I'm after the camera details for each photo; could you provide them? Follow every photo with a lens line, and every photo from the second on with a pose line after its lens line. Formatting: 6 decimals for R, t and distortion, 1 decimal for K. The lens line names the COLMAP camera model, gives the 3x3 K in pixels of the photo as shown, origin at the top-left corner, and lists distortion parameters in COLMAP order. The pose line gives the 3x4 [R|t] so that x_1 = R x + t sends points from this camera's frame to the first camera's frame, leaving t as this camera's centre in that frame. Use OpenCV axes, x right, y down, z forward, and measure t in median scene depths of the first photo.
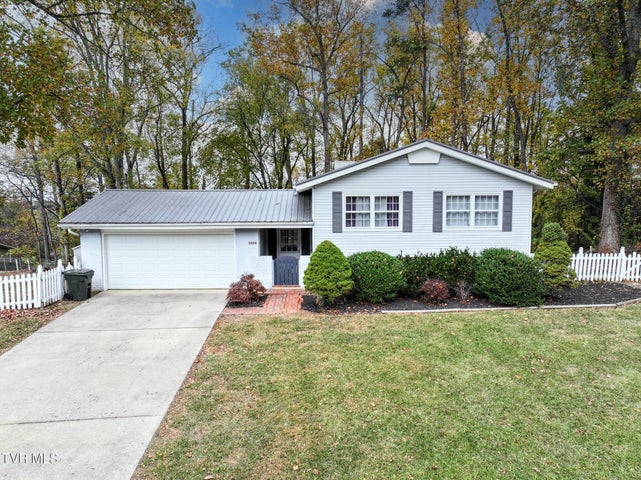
lens RADIAL K [[448.2, 0, 325.7], [0, 448.2, 237.5], [0, 0, 1]] dist [0.003871, 0.003184]
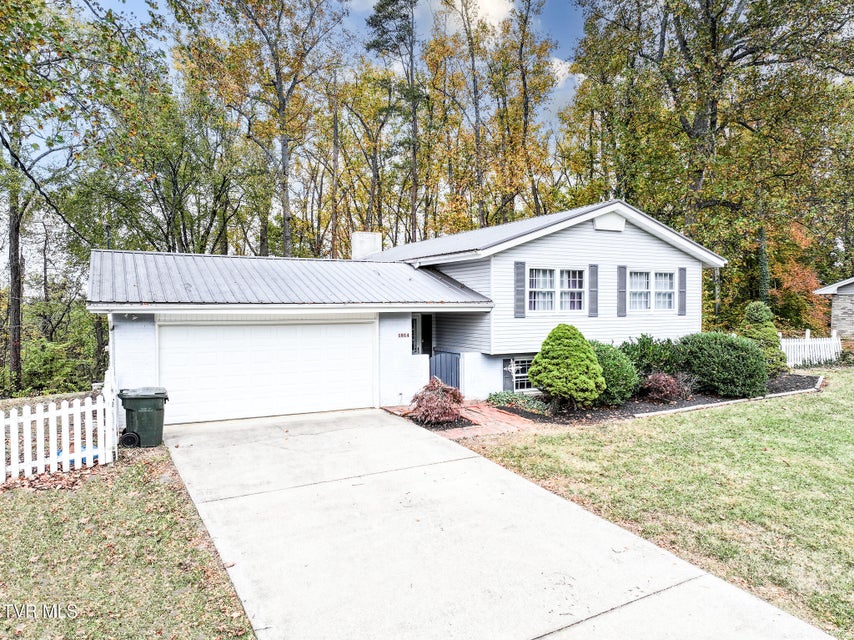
lens RADIAL K [[597.1, 0, 433.9], [0, 597.1, 316.7], [0, 0, 1]] dist [0.003871, 0.003184]
pose [[0.895980, -0.005561, 0.444059, -0.530028], [0.031663, 0.998177, -0.051387, 0.032910], [-0.442963, 0.060102, 0.894523, 0.196343]]
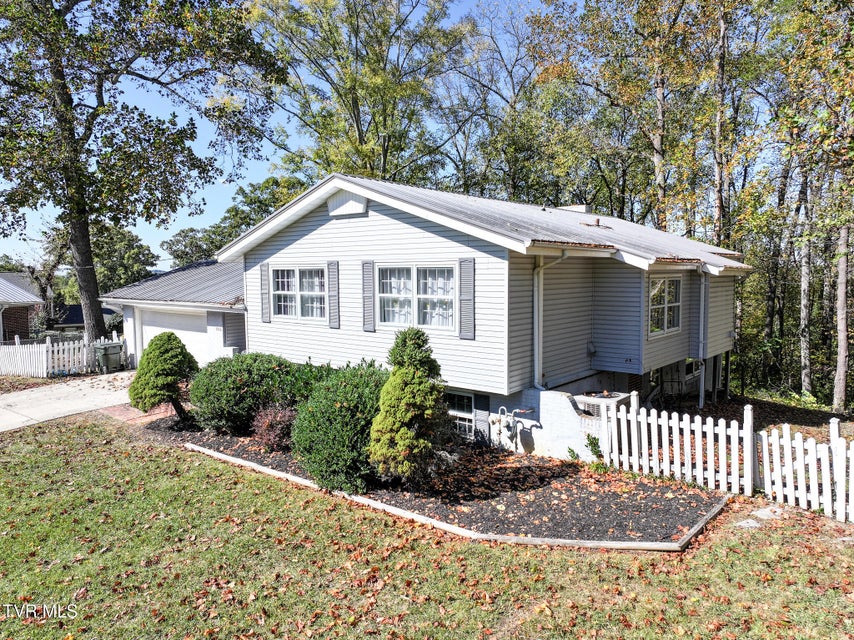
lens RADIAL K [[597.1, 0, 433.9], [0, 597.1, 316.7], [0, 0, 1]] dist [0.003871, 0.003184]
pose [[0.752038, 0.052635, -0.657015, 0.828196], [-0.049419, 0.998503, 0.023427, -0.054084], [0.657265, 0.014851, 0.753514, 0.477272]]
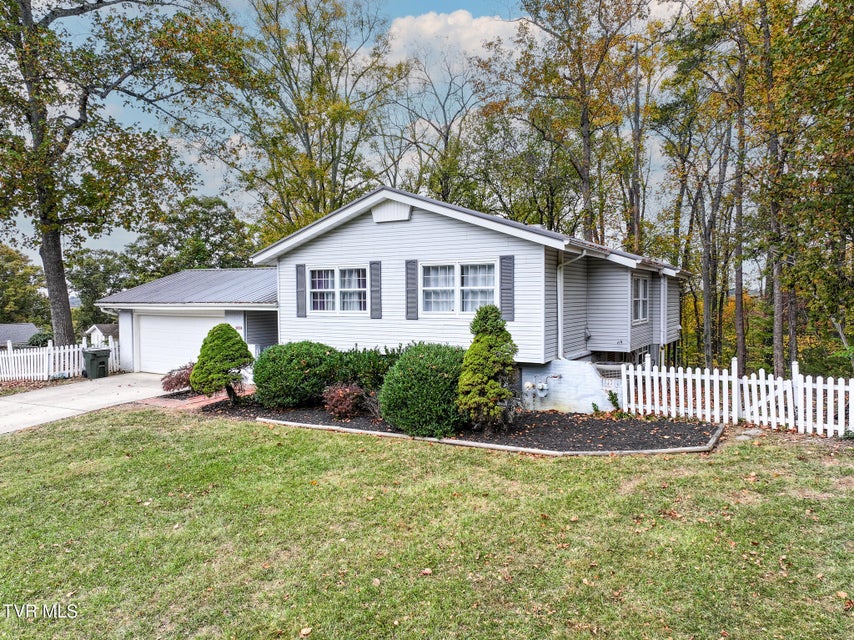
lens RADIAL K [[597.1, 0, 433.9], [0, 597.1, 316.7], [0, 0, 1]] dist [0.003871, 0.003184]
pose [[0.848755, 0.020124, -0.528403, 0.767885], [-0.040467, 0.998817, -0.026962, 0.006768], [0.527235, 0.044267, 0.848566, 0.245476]]
